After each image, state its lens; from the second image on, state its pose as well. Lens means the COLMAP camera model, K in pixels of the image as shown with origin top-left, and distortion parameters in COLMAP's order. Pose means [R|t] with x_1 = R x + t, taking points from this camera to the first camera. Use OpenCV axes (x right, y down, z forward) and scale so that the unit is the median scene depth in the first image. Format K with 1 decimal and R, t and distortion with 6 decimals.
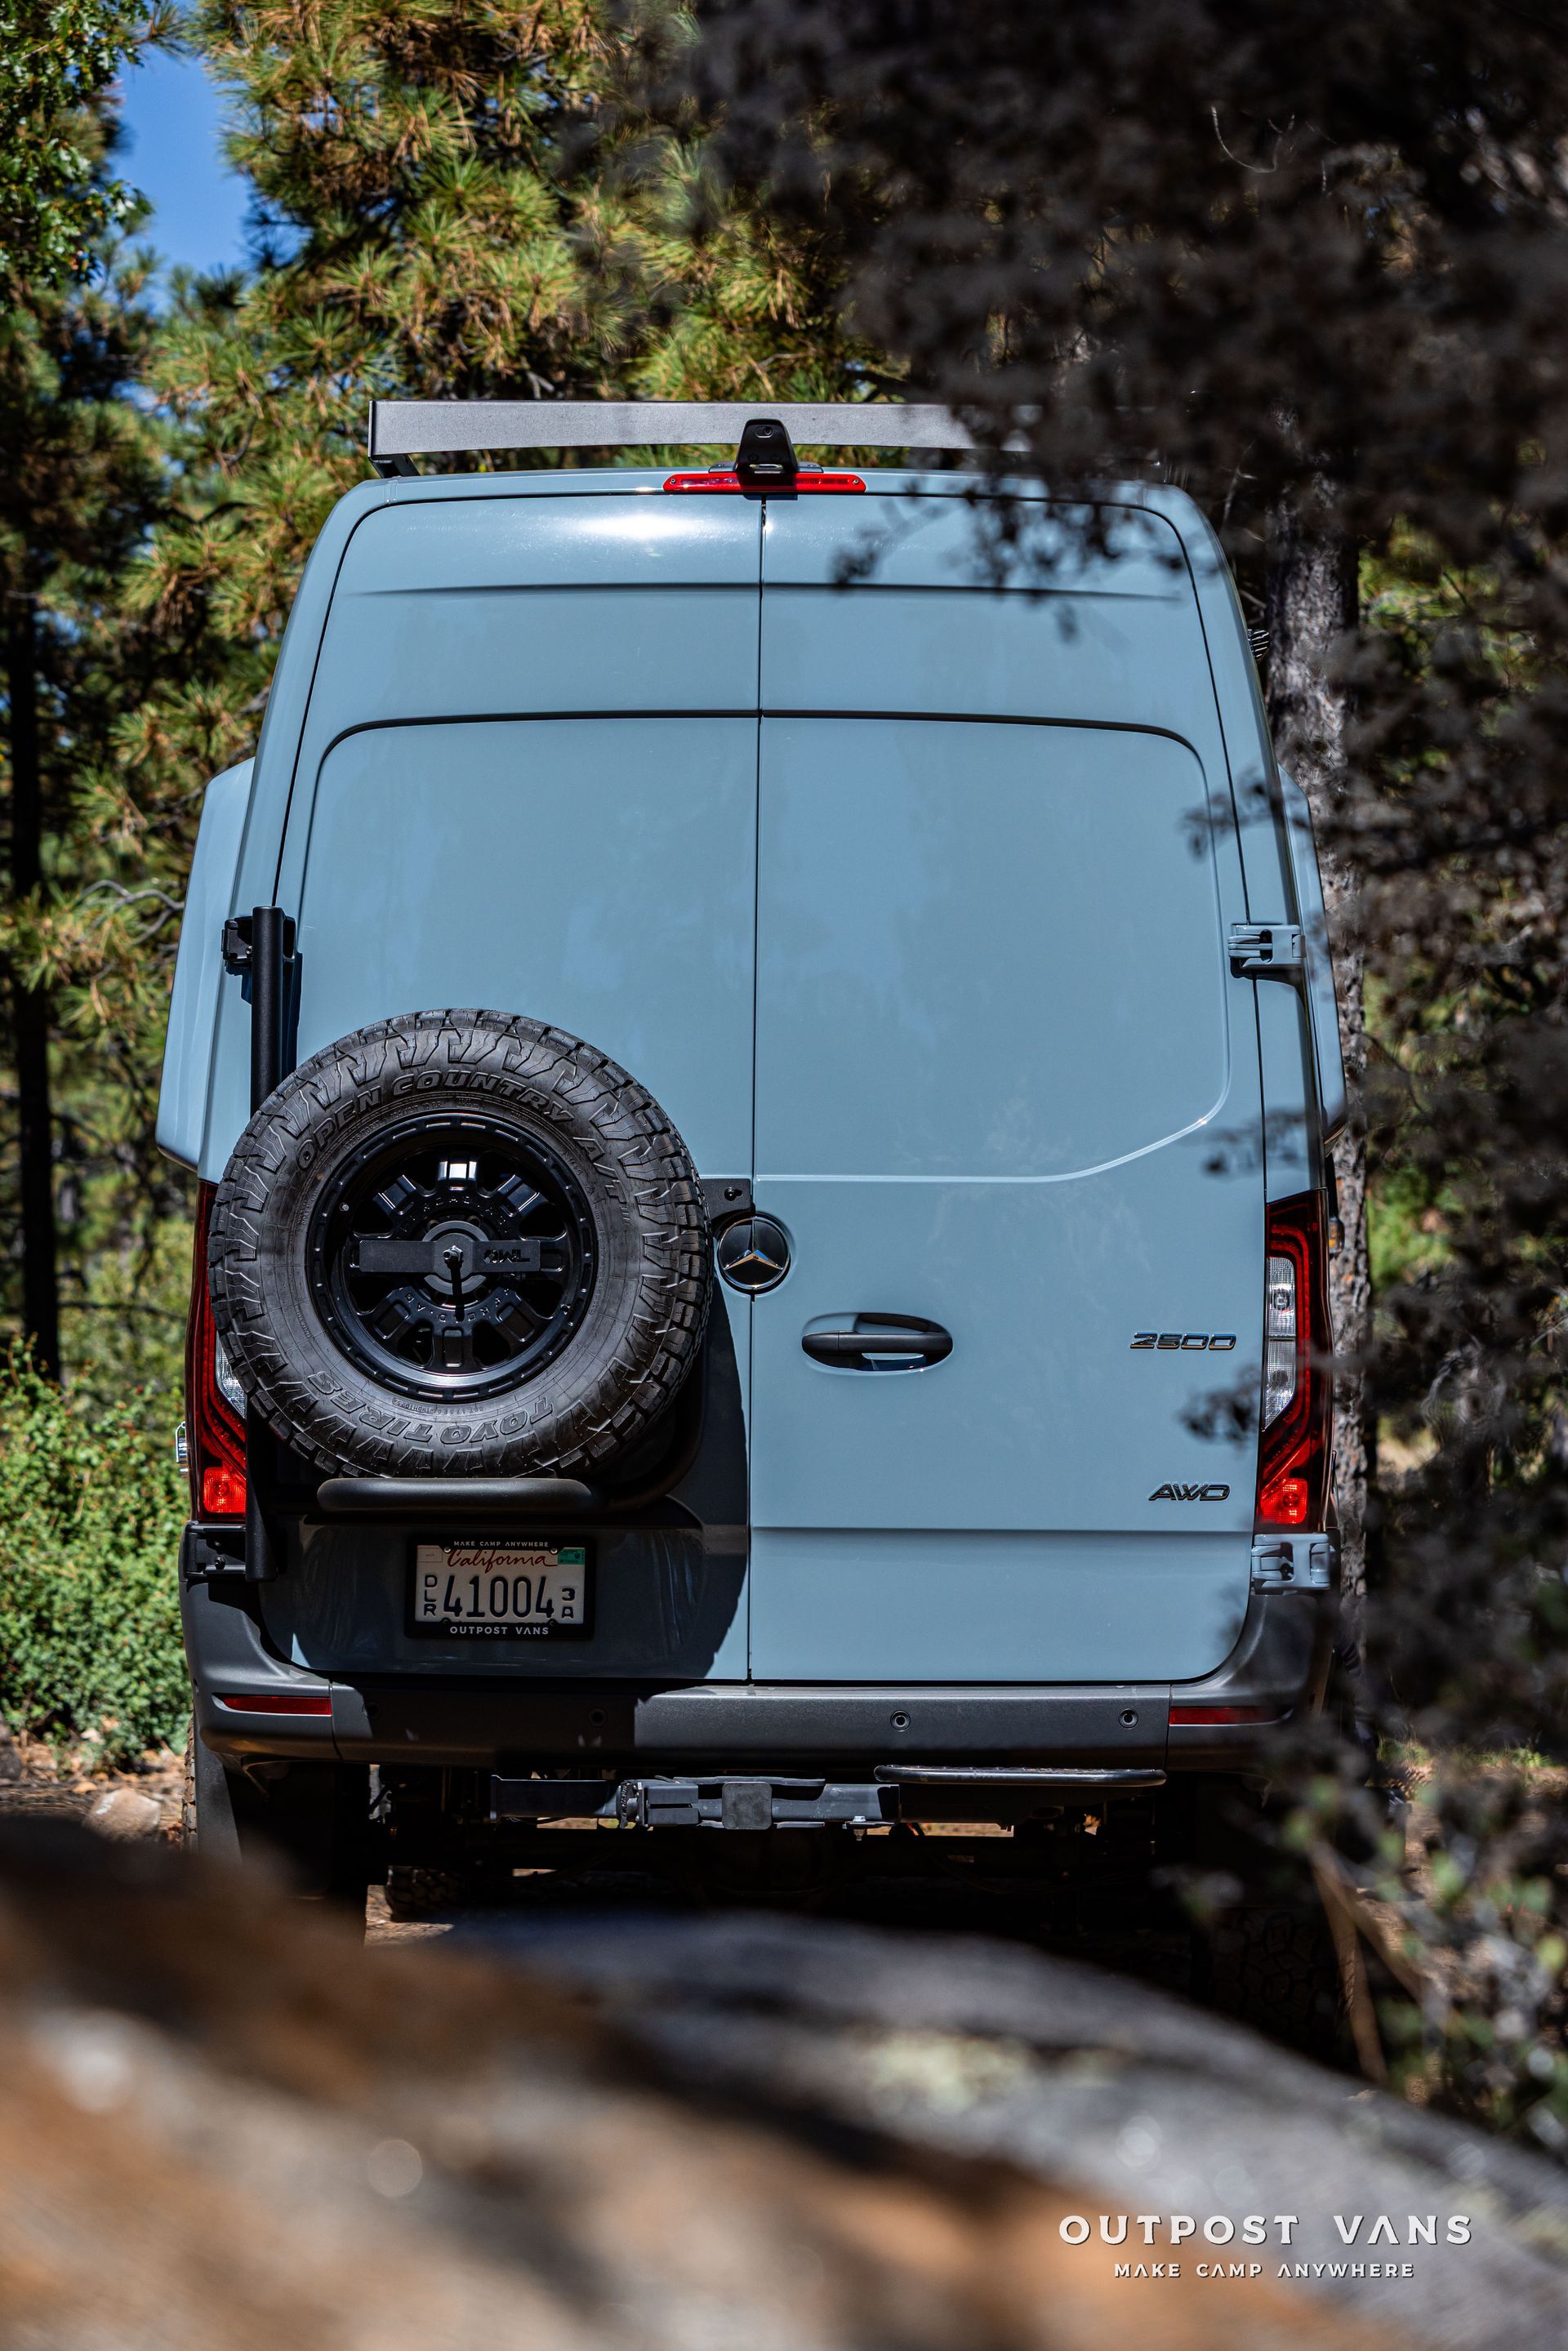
lens RADIAL K [[7148.1, 0, 784.0], [0, 7148.1, 1175.5], [0, 0, 1]] dist [-0.001729, -1.419588]
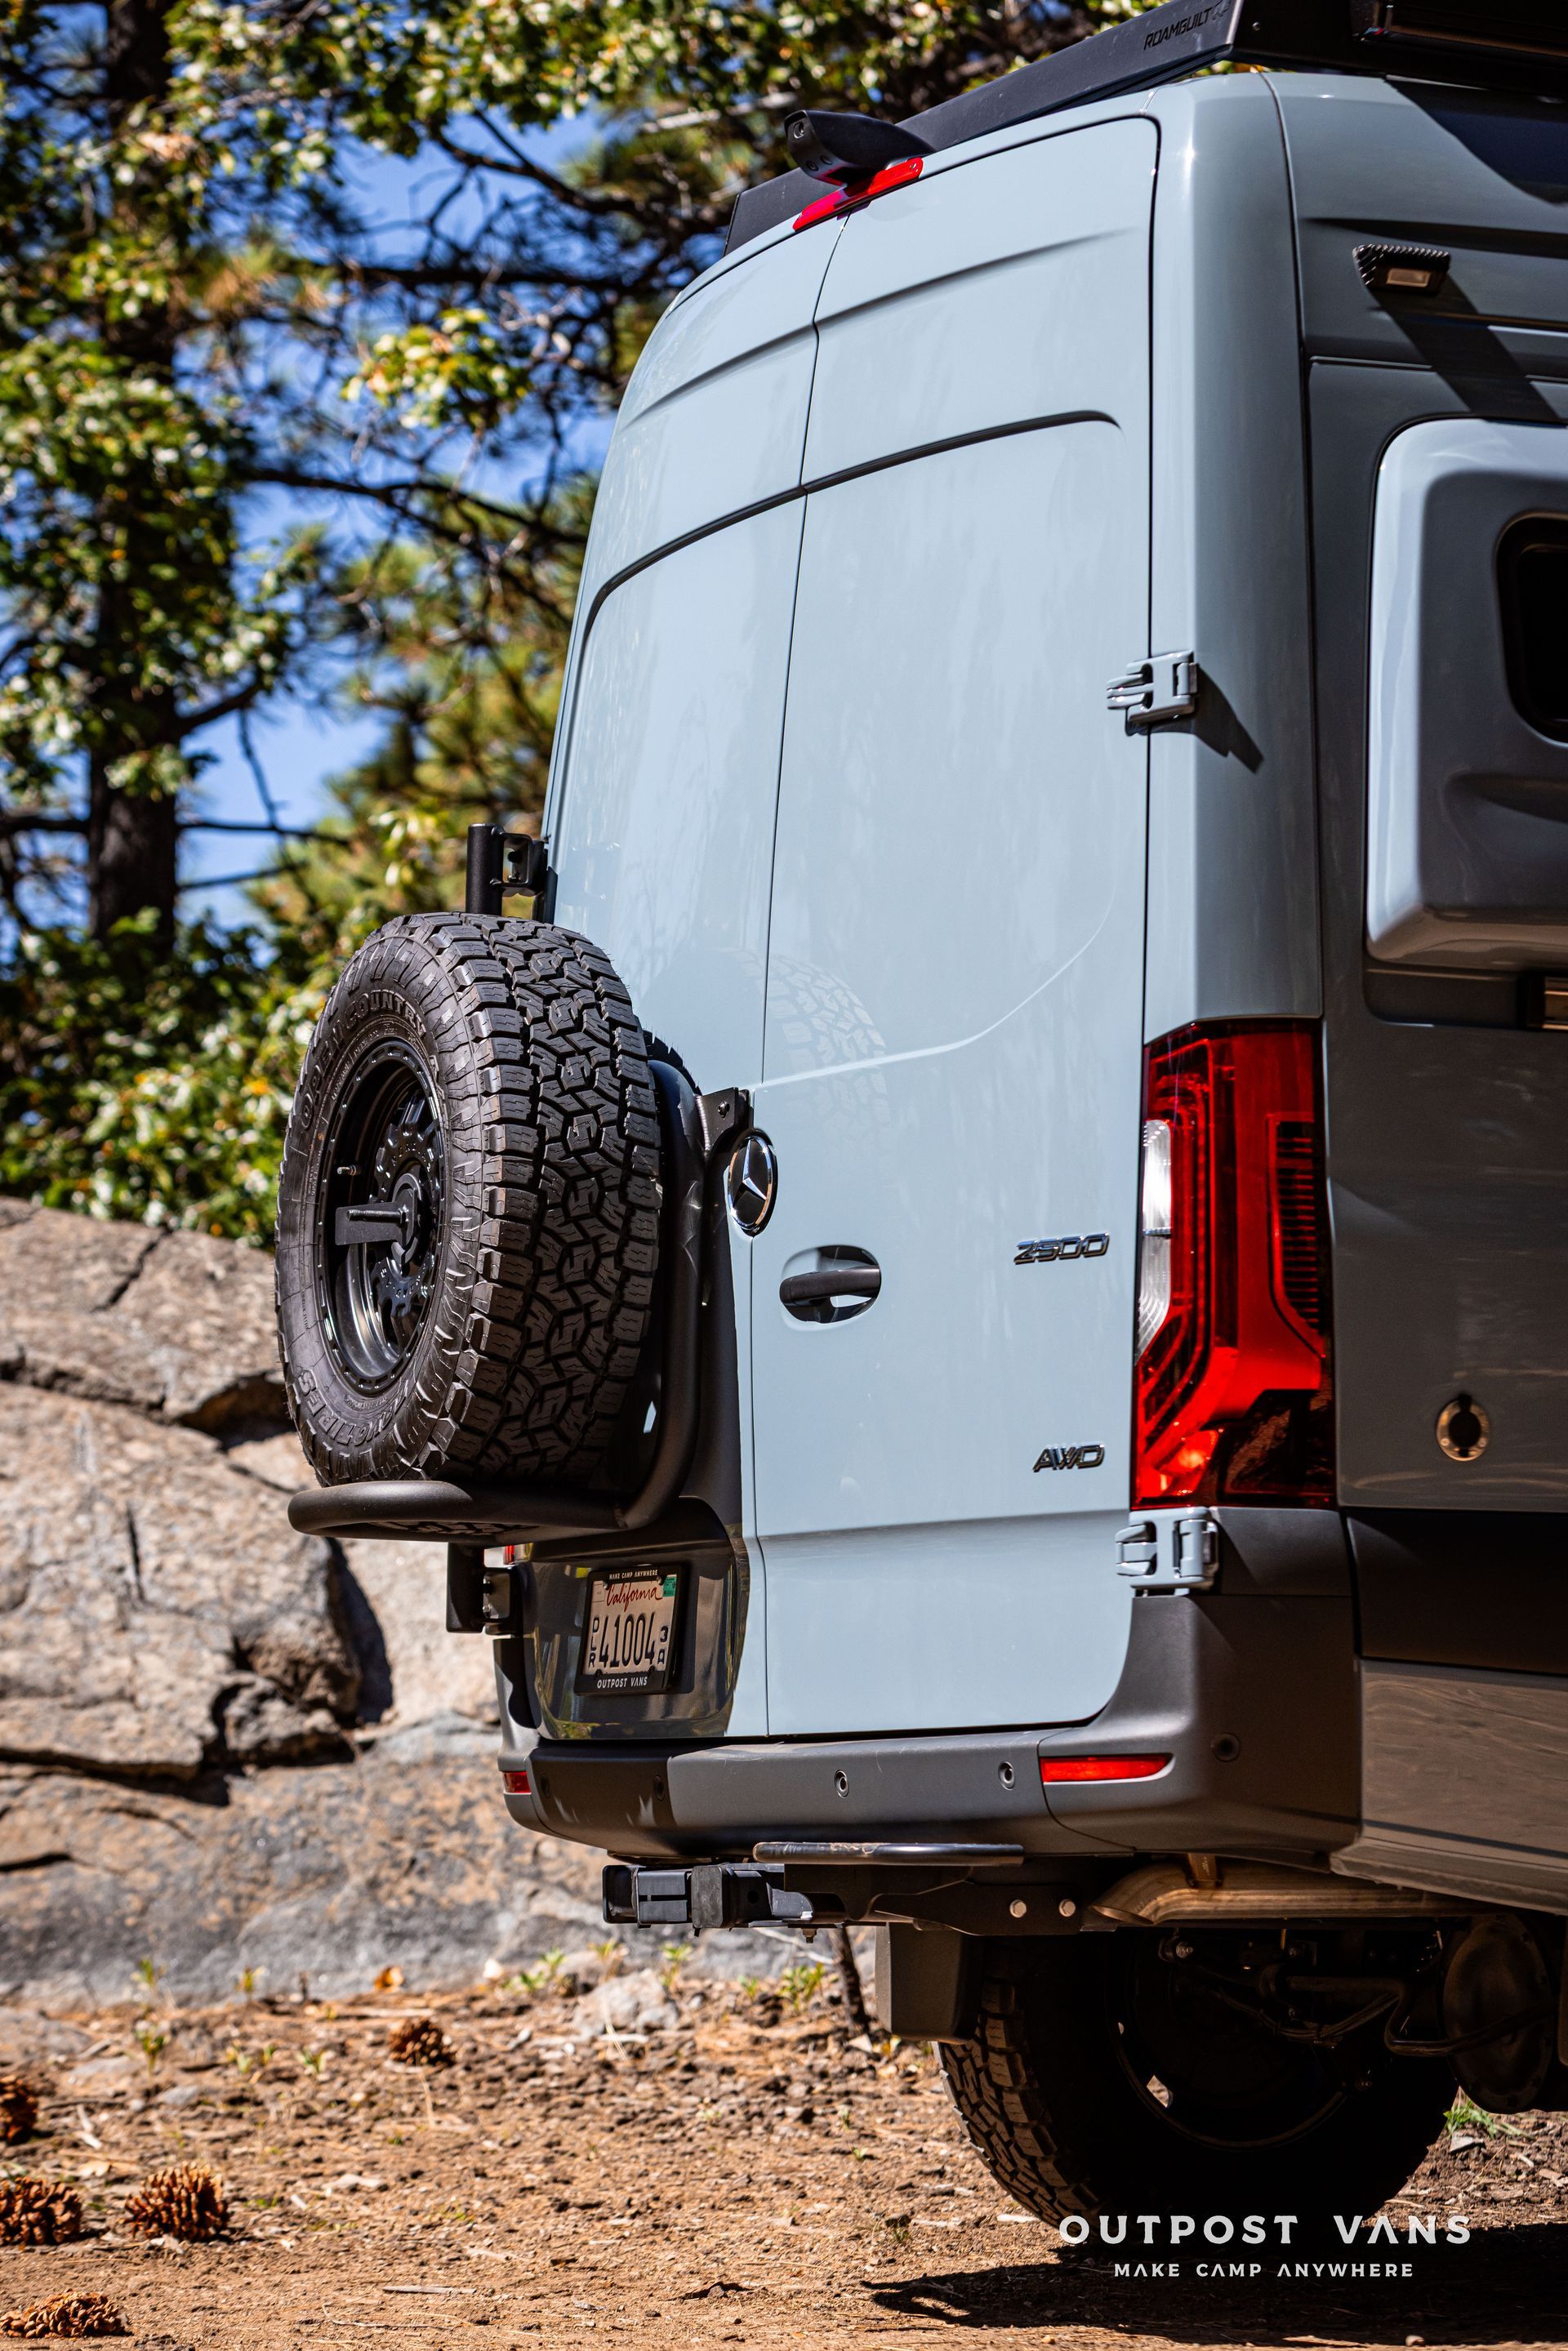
lens RADIAL K [[7148.1, 0, 784.0], [0, 7148.1, 1175.5], [0, 0, 1]] dist [-0.001729, -1.419588]
pose [[0.510511, -0.093243, -0.854801, 0.657352], [0.043190, 0.995629, -0.082811, 0.074228], [0.858786, 0.005357, 0.512307, 0.607905]]
